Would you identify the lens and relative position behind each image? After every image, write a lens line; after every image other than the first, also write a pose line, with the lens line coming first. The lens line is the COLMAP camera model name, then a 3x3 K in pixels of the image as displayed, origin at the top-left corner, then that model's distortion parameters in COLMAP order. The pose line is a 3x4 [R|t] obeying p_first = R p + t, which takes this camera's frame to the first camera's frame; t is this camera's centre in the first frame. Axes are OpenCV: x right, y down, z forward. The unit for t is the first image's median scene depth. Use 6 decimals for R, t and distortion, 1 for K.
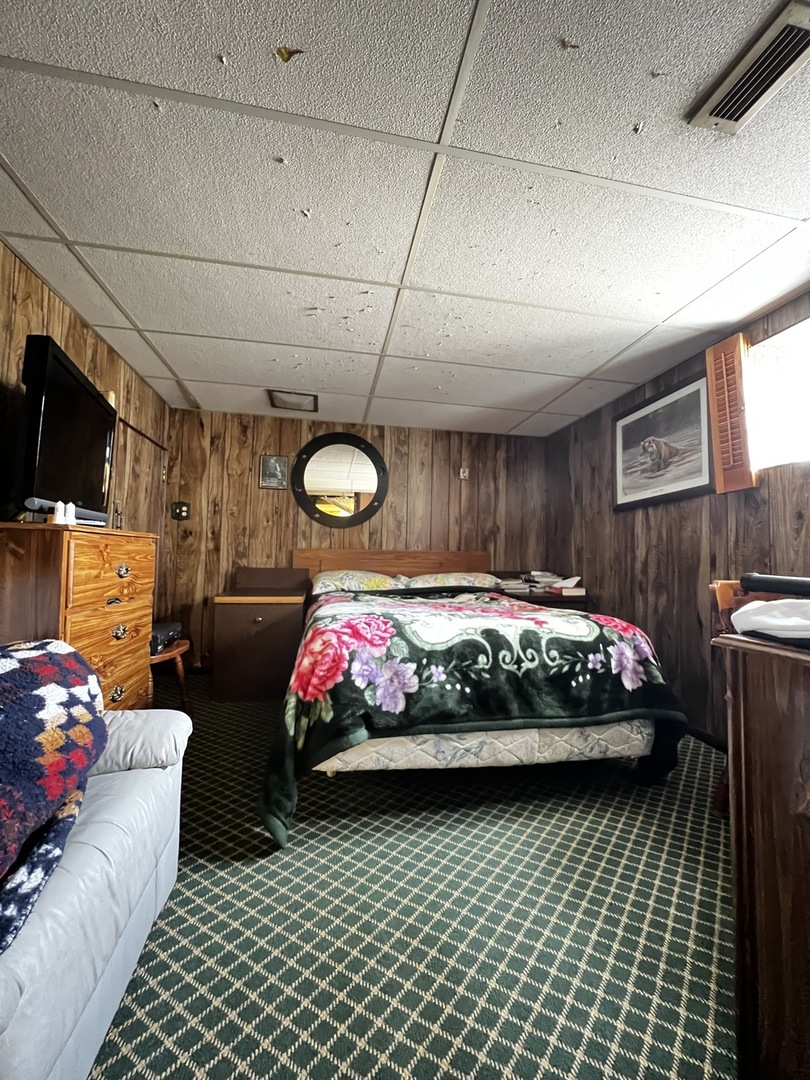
lens RADIAL K [[433.0, 0, 403.4], [0, 433.0, 536.6], [0, 0, 1]] dist [-0.007641, 0.001262]
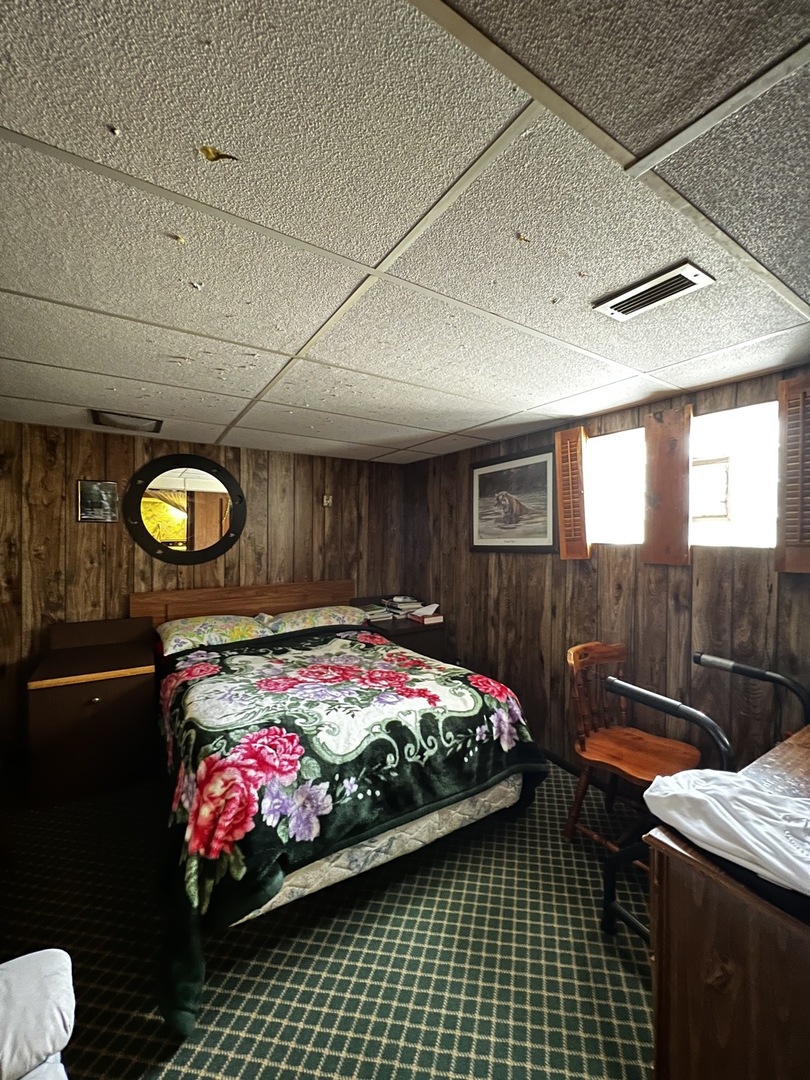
lens RADIAL K [[433.3, 0, 402.9], [0, 433.3, 539.6], [0, 0, 1]] dist [-0.003343, 0.000774]
pose [[0.929084, -0.018868, 0.369386, -0.111013], [-0.004811, 0.997997, 0.063077, -0.209528], [-0.369836, -0.060381, 0.927133, 0.049707]]
